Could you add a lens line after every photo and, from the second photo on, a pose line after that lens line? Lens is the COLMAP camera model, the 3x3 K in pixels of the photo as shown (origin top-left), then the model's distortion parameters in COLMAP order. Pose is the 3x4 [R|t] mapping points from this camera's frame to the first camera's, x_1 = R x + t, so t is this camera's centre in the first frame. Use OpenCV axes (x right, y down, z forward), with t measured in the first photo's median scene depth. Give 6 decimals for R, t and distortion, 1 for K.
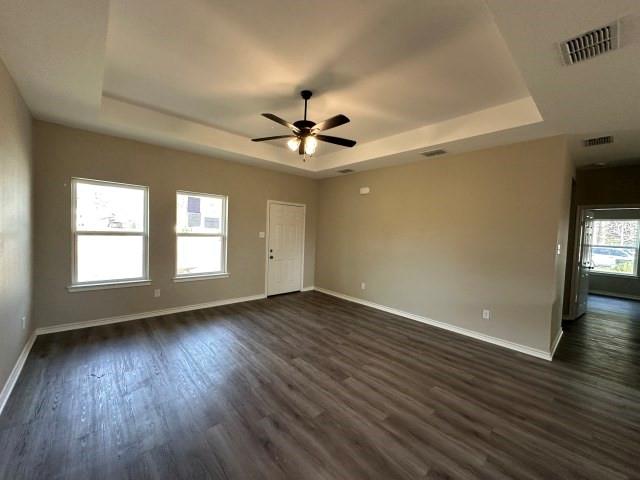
lens RADIAL K [[255.0, 0, 320.0], [0, 255.0, 240.0], [0, 0, 1]] dist [-0.003544, 0.000208]
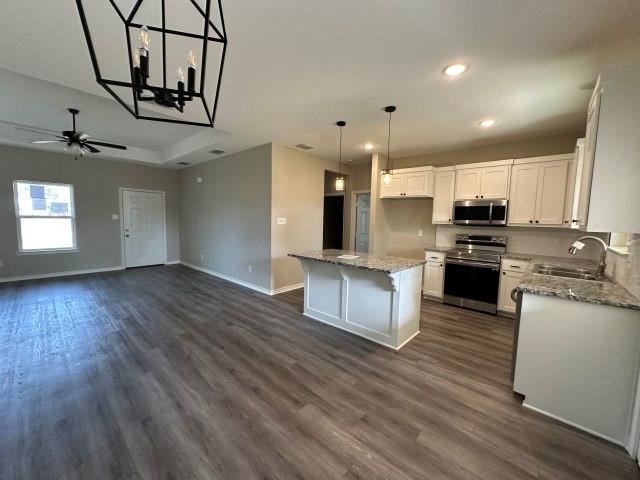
lens RADIAL K [[255.0, 0, 320.0], [0, 255.0, 240.0], [0, 0, 1]] dist [-0.003544, 0.000208]
pose [[0.994438, -0.023473, 0.102677, 0.748611], [0.018357, 0.998556, 0.050489, 0.055764], [-0.103714, -0.048323, 0.993433, -0.363375]]
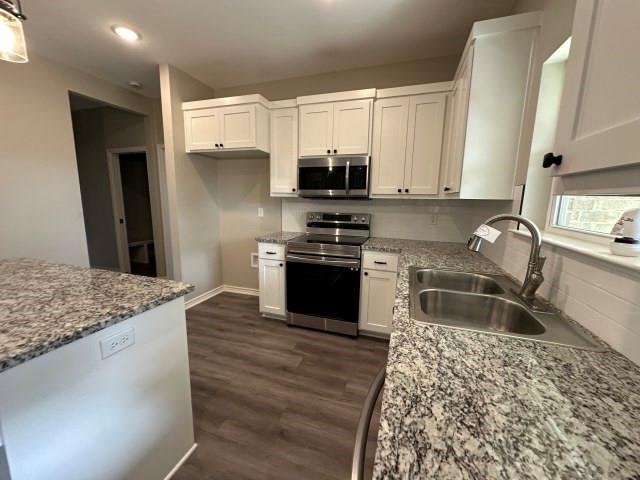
lens RADIAL K [[255.0, 0, 320.0], [0, 255.0, 240.0], [0, 0, 1]] dist [-0.003544, 0.000208]
pose [[0.871917, -0.102036, 0.478904, 1.114133], [0.035045, 0.988543, 0.146816, 0.069159], [-0.488397, -0.111228, 0.865504, 0.007188]]
